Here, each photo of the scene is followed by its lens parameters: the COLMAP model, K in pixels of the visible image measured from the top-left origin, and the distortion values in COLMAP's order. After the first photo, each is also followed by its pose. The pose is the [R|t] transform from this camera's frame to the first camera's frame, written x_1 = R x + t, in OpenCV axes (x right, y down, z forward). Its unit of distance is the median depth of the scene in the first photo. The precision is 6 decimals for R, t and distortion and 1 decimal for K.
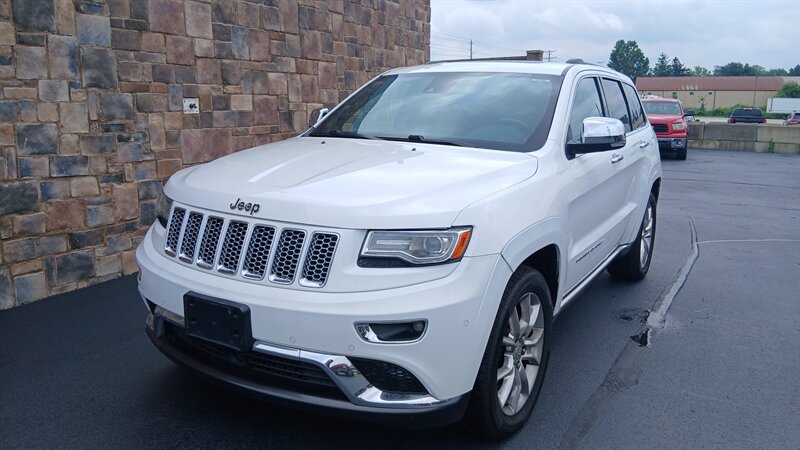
lens RADIAL K [[604.3, 0, 401.6], [0, 604.3, 230.7], [0, 0, 1]] dist [0.112370, -0.196545]
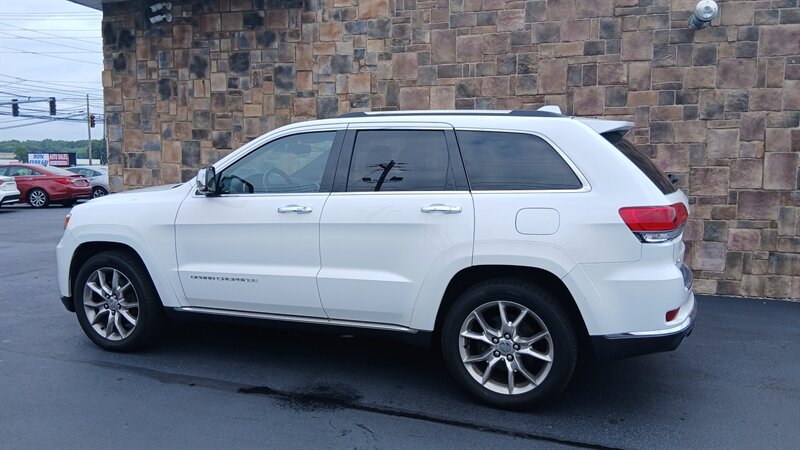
lens RADIAL K [[608.7, 0, 400.3], [0, 608.7, 228.1], [0, 0, 1]] dist [0.108292, -0.190961]
pose [[0.189247, 0.103832, -0.976424, 1.054474], [-0.204219, 0.976812, 0.064292, -0.144582], [0.960458, 0.187237, 0.206063, 0.738514]]
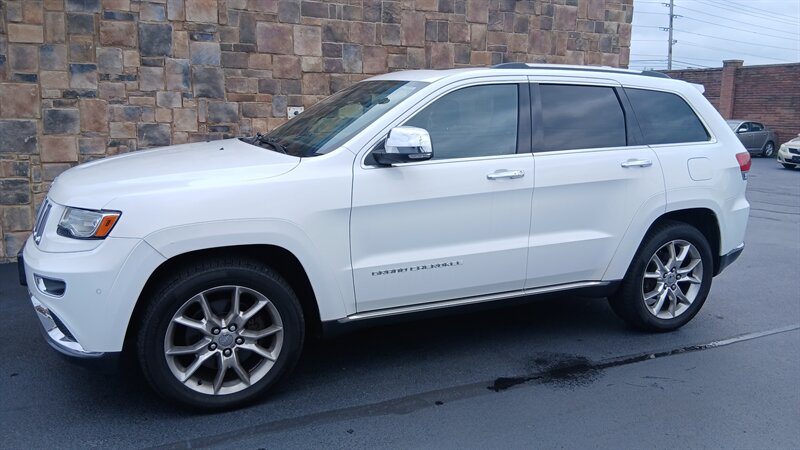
lens RADIAL K [[604.3, 0, 402.7], [0, 604.3, 230.3], [0, 0, 1]] dist [0.112370, -0.196545]
pose [[0.826921, 0.114792, -0.550476, 0.552259], [-0.123455, 0.992119, 0.021435, -0.029115], [0.548598, 0.050234, 0.834576, 0.141212]]
